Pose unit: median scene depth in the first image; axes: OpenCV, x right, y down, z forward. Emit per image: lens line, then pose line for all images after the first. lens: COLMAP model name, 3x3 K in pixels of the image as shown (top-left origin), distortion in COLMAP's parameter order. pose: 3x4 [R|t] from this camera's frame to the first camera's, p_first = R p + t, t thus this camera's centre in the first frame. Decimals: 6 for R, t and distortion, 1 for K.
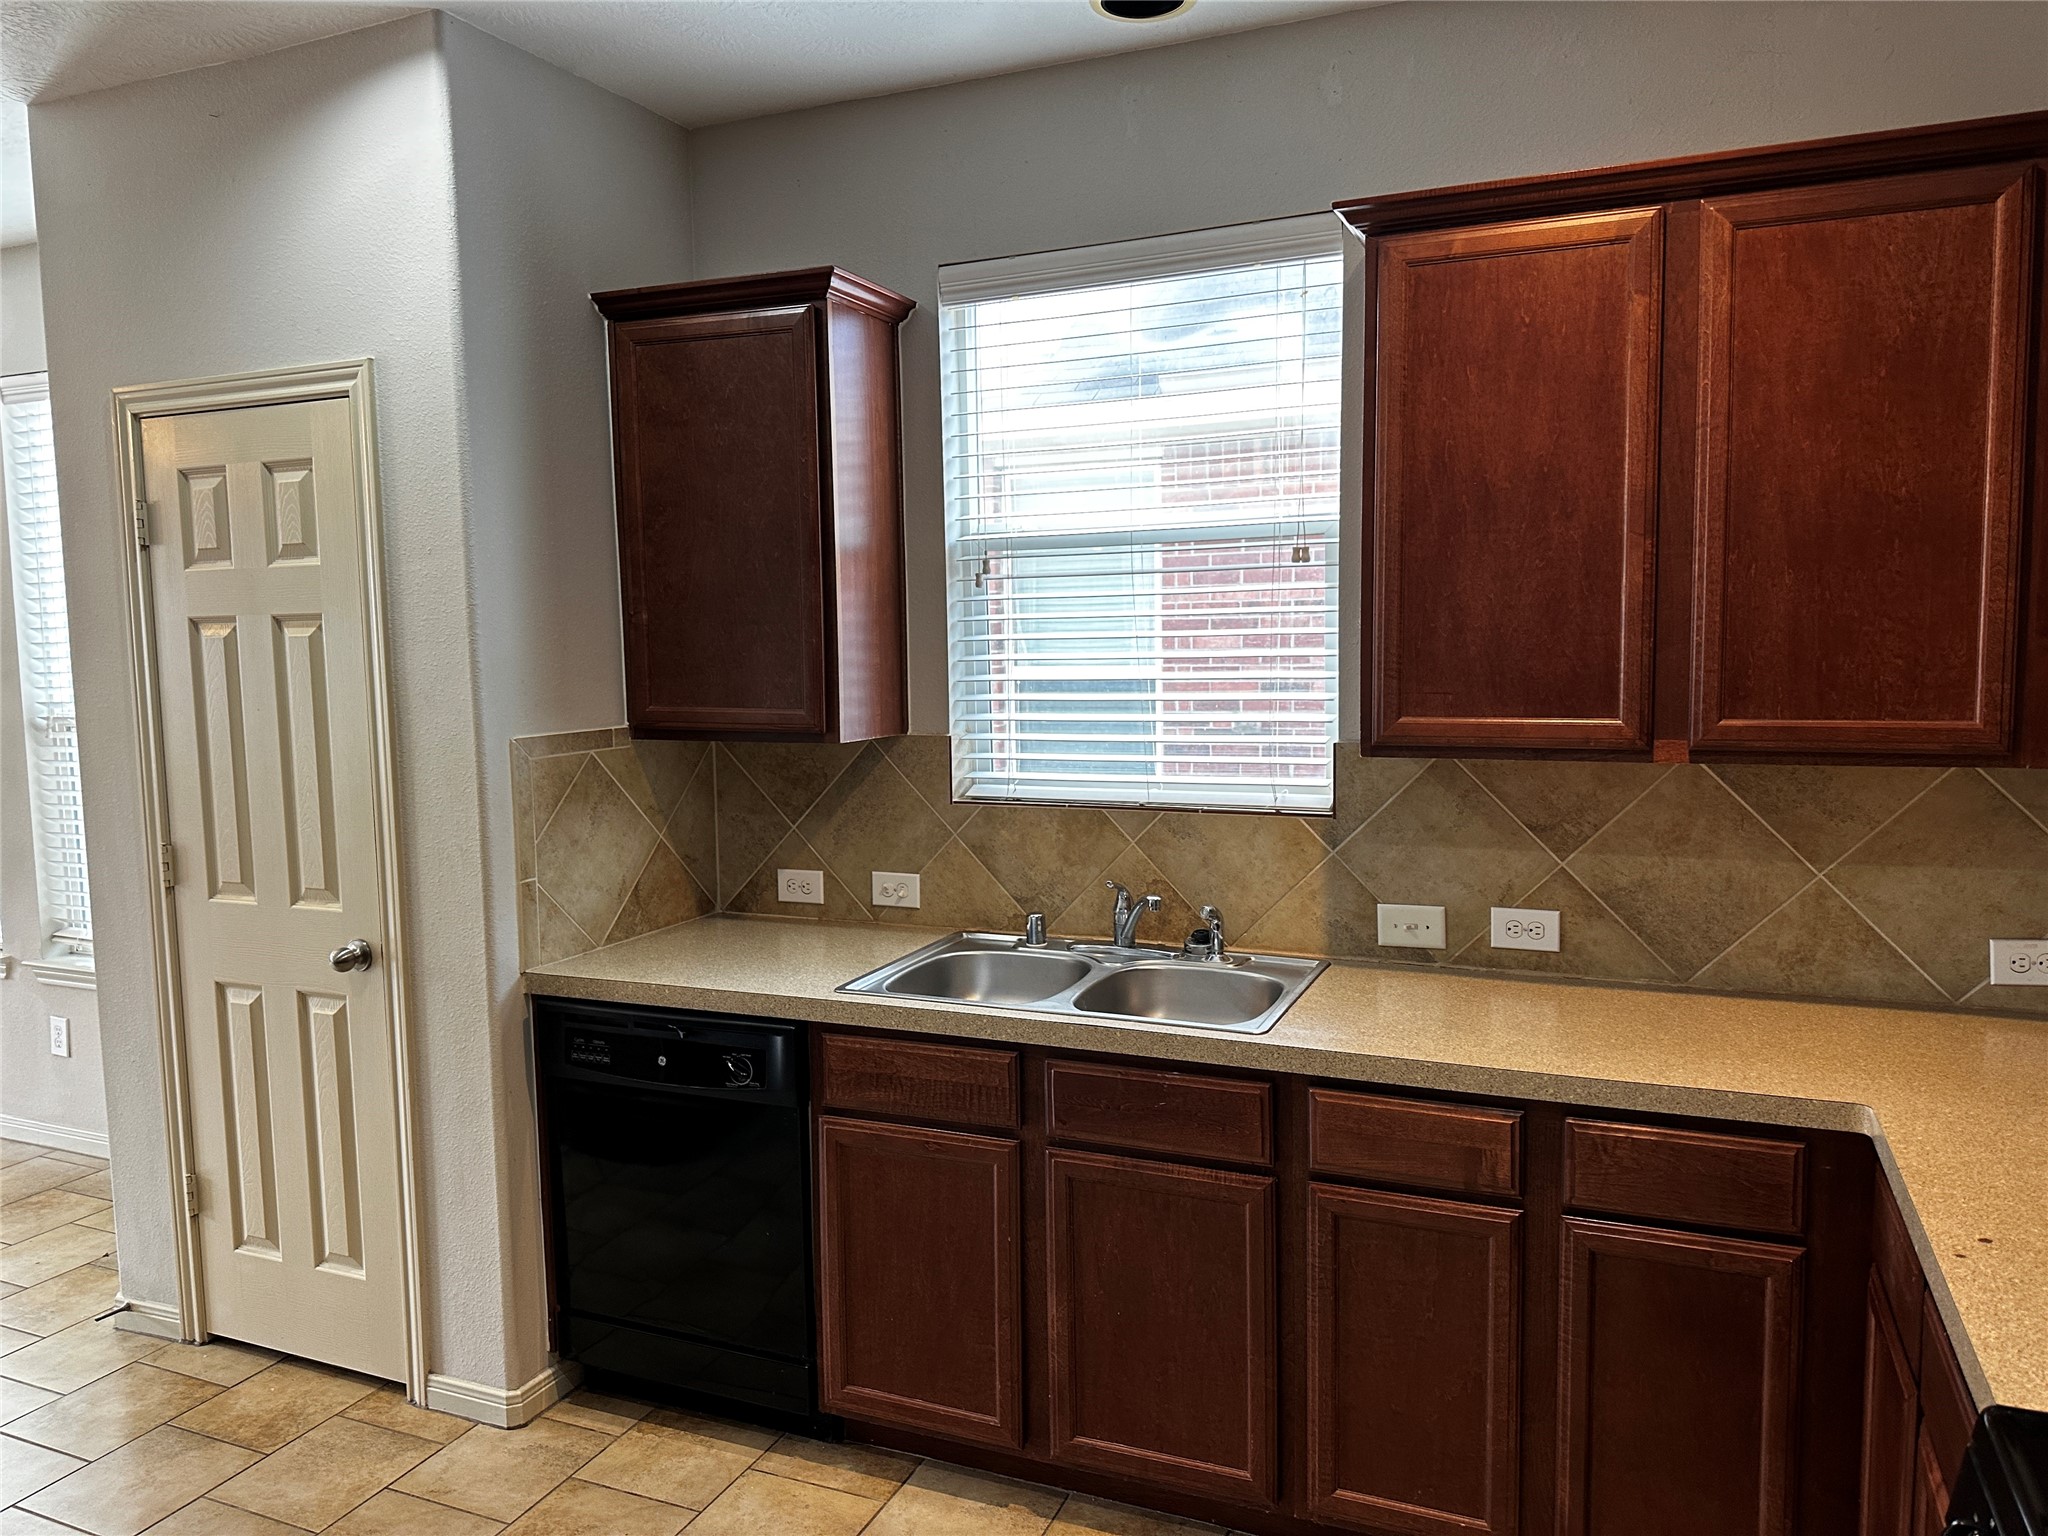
lens RADIAL K [[1452.0, 0, 1045.1], [0, 1452.0, 754.0], [0, 0, 1]] dist [0.145669, -0.201955]
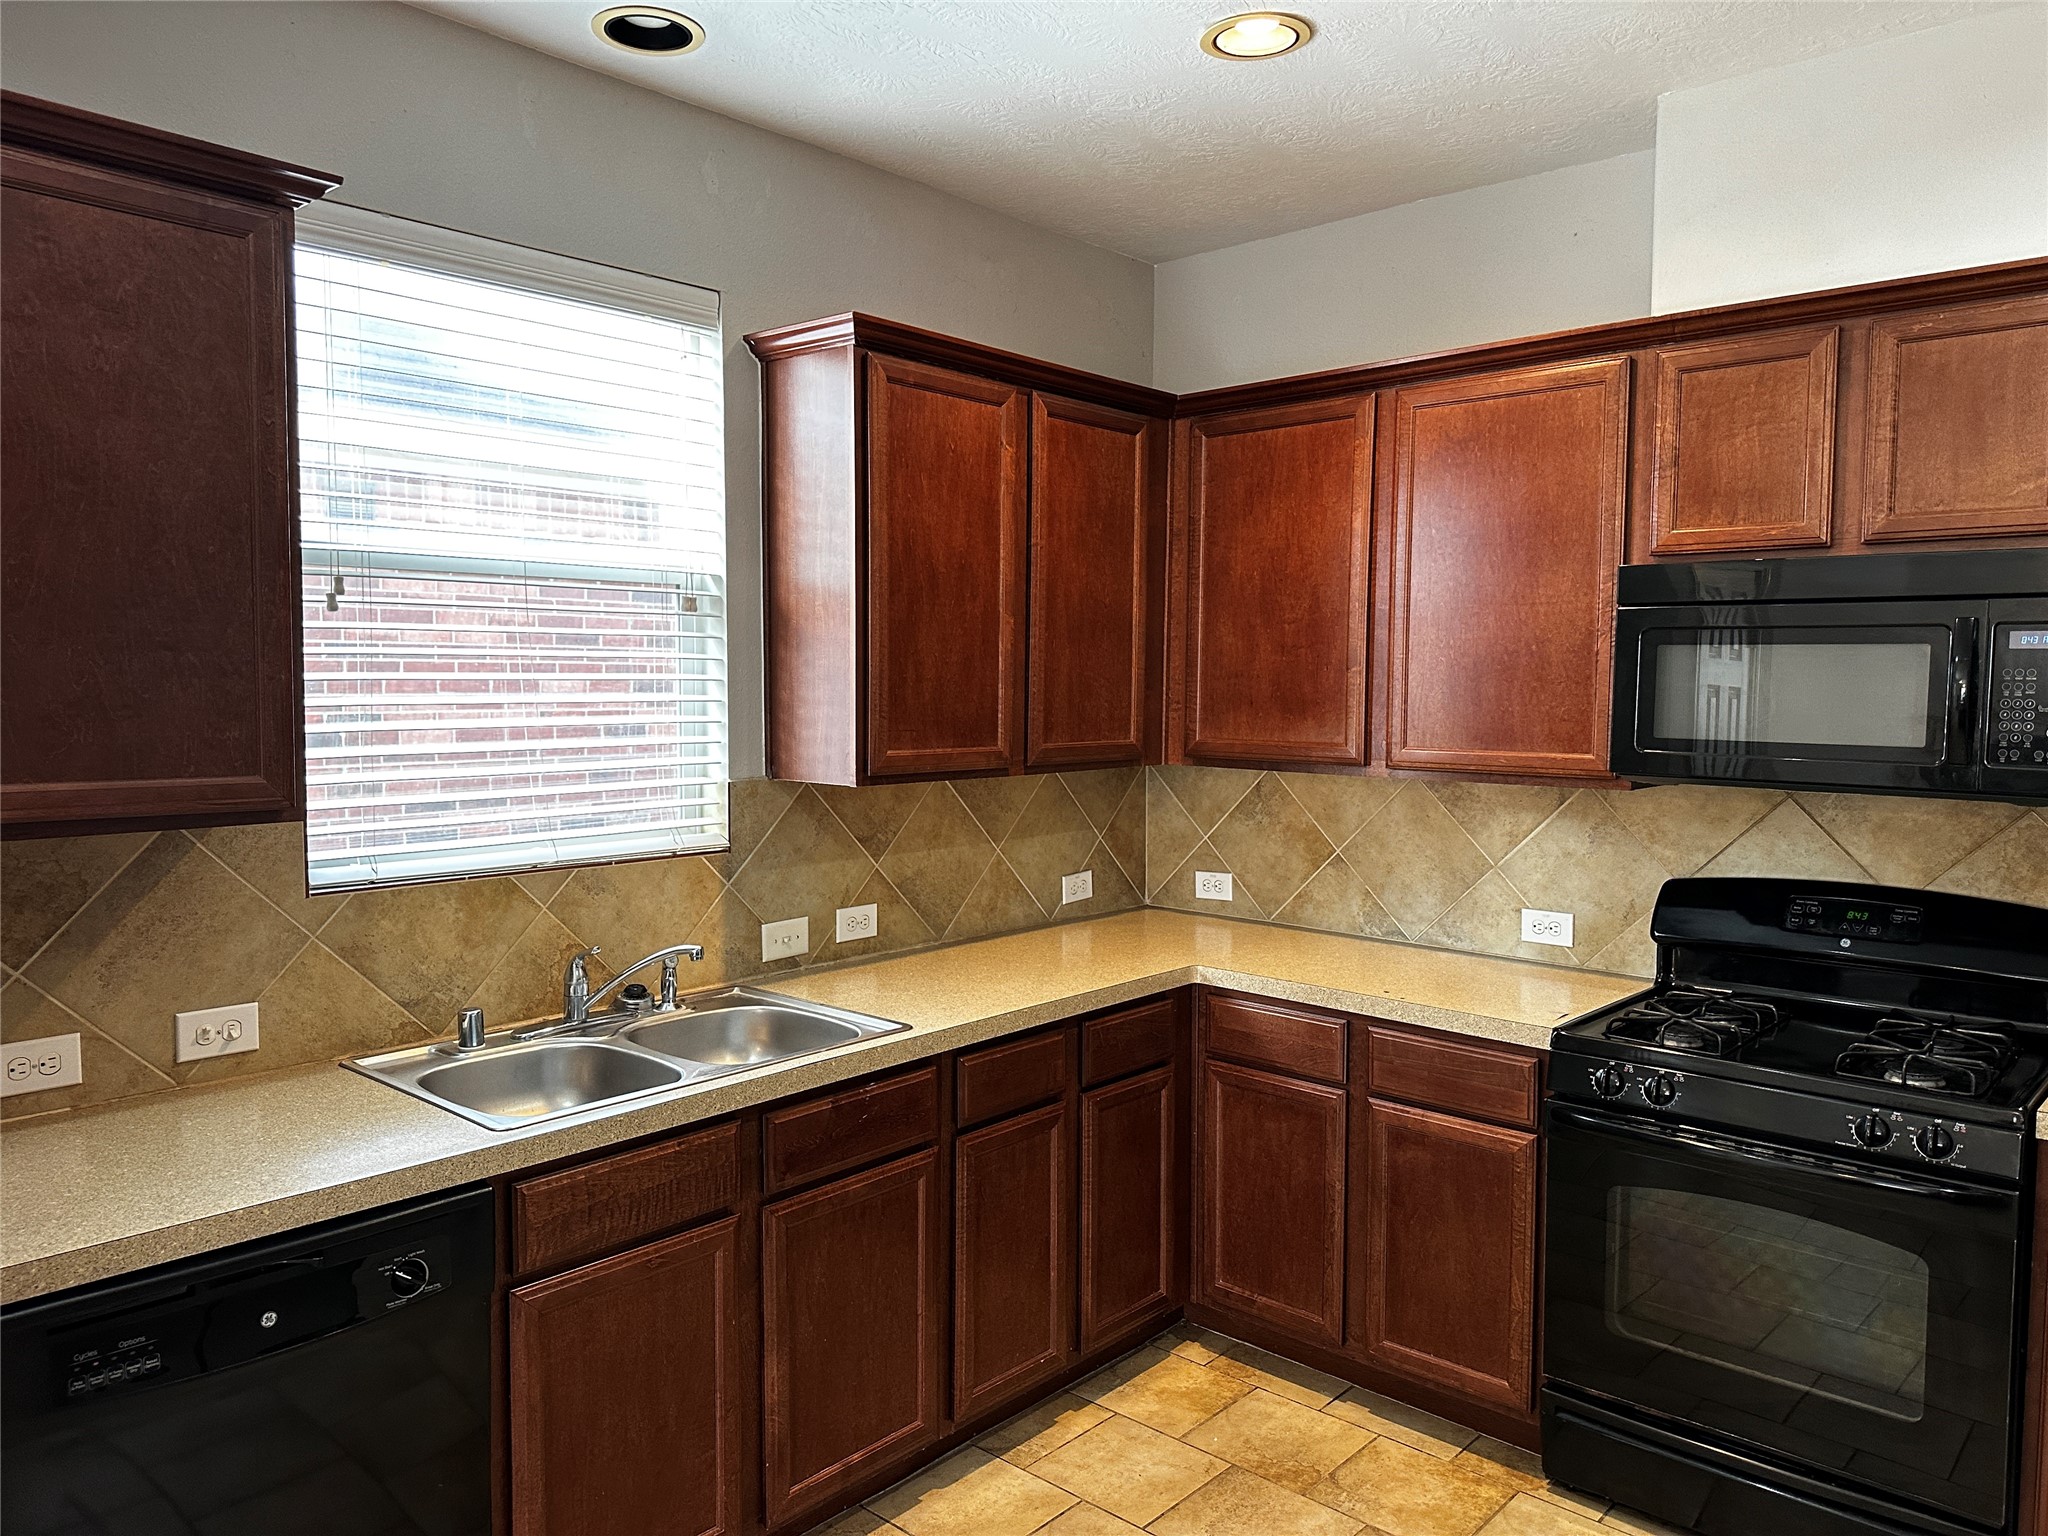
lens RADIAL K [[1452.0, 0, 1045.1], [0, 1452.0, 754.0], [0, 0, 1]] dist [0.145669, -0.201955]
pose [[0.311509, -0.032683, 0.949681, -0.744415], [0.069641, 0.997506, 0.011486, -0.024154], [-0.947688, 0.062559, 0.313008, 0.439396]]
